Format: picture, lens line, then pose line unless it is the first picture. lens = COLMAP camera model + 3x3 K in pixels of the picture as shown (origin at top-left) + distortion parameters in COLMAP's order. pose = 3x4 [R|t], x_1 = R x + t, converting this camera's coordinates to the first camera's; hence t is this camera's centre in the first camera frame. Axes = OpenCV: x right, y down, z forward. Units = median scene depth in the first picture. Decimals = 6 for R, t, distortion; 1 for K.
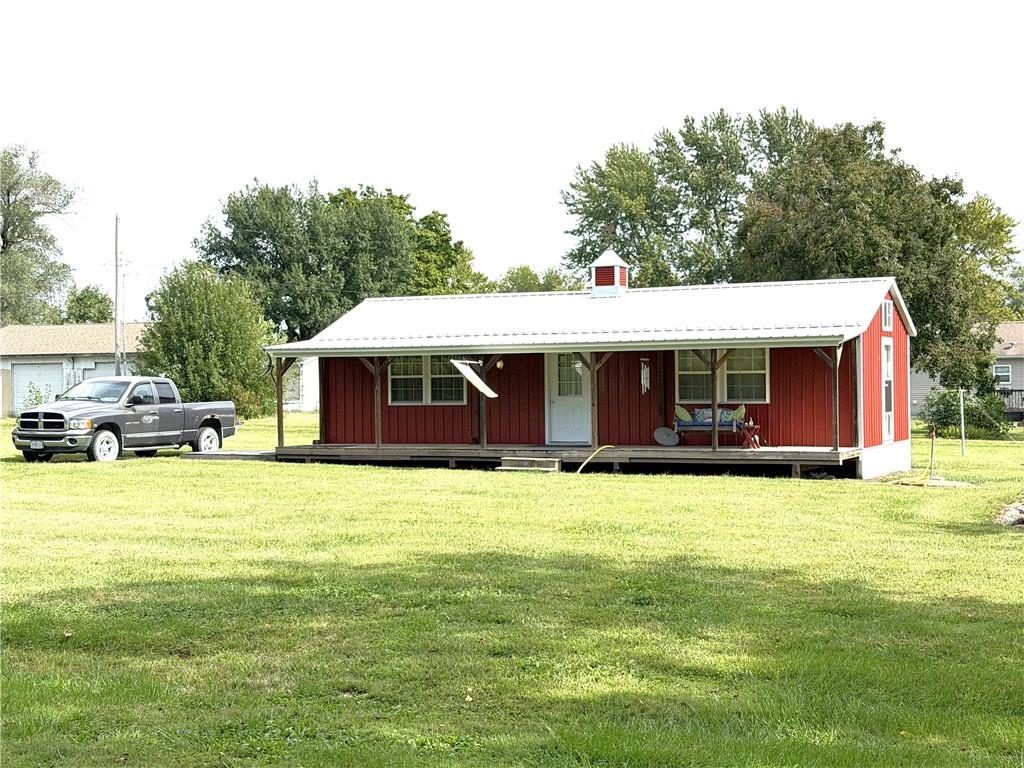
lens RADIAL K [[1551.7, 0, 504.7], [0, 1551.7, 389.9], [0, 0, 1]] dist [0.155100, 0.000000]
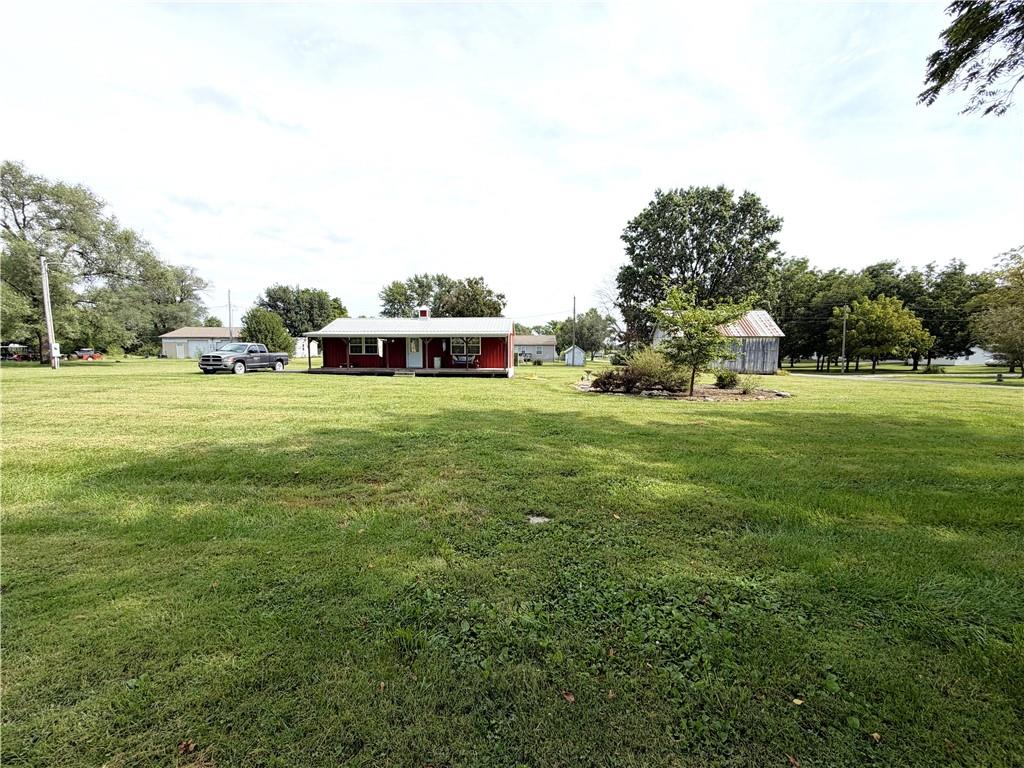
lens RADIAL K [[414.7, 0, 512.1], [0, 414.7, 385.1], [0, 0, 1]] dist [-0.000567, 0.000126]
pose [[0.932984, -0.015738, 0.359573, -0.066760], [-0.011660, 0.997197, 0.073902, 0.005767], [-0.359728, -0.073142, 0.930186, 0.148180]]
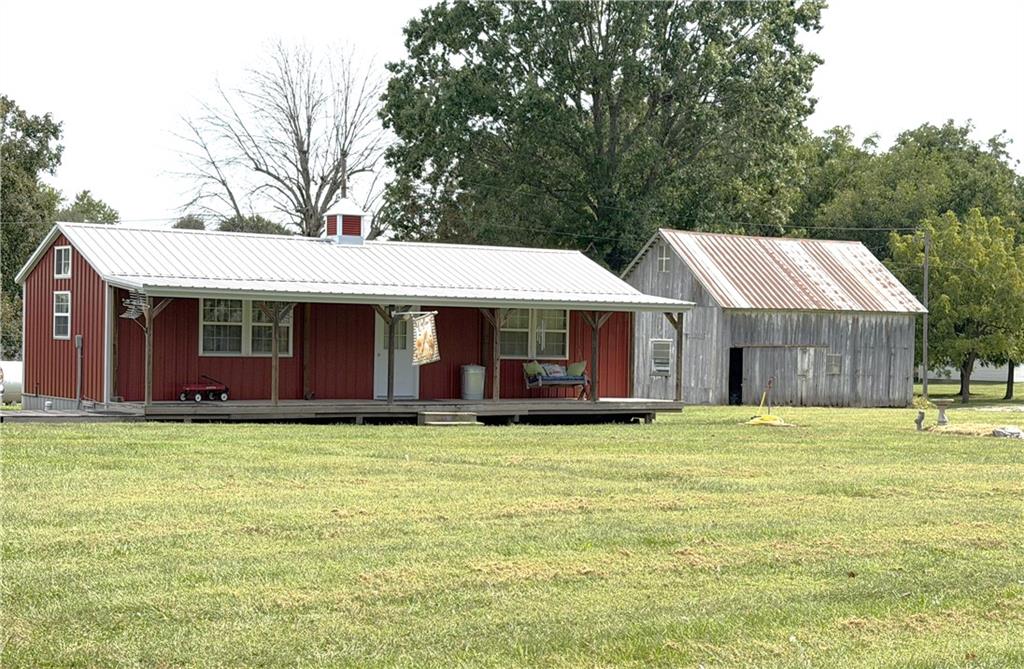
lens RADIAL K [[1704.8, 0, 509.9], [0, 1704.8, 374.6], [0, 0, 1]] dist [0.145180, 0.000000]
pose [[0.520348, 0.002853, 0.853950, -0.755519], [-0.021309, 0.999726, 0.009645, 0.007186], [-0.853688, -0.023215, 0.520266, 0.340155]]
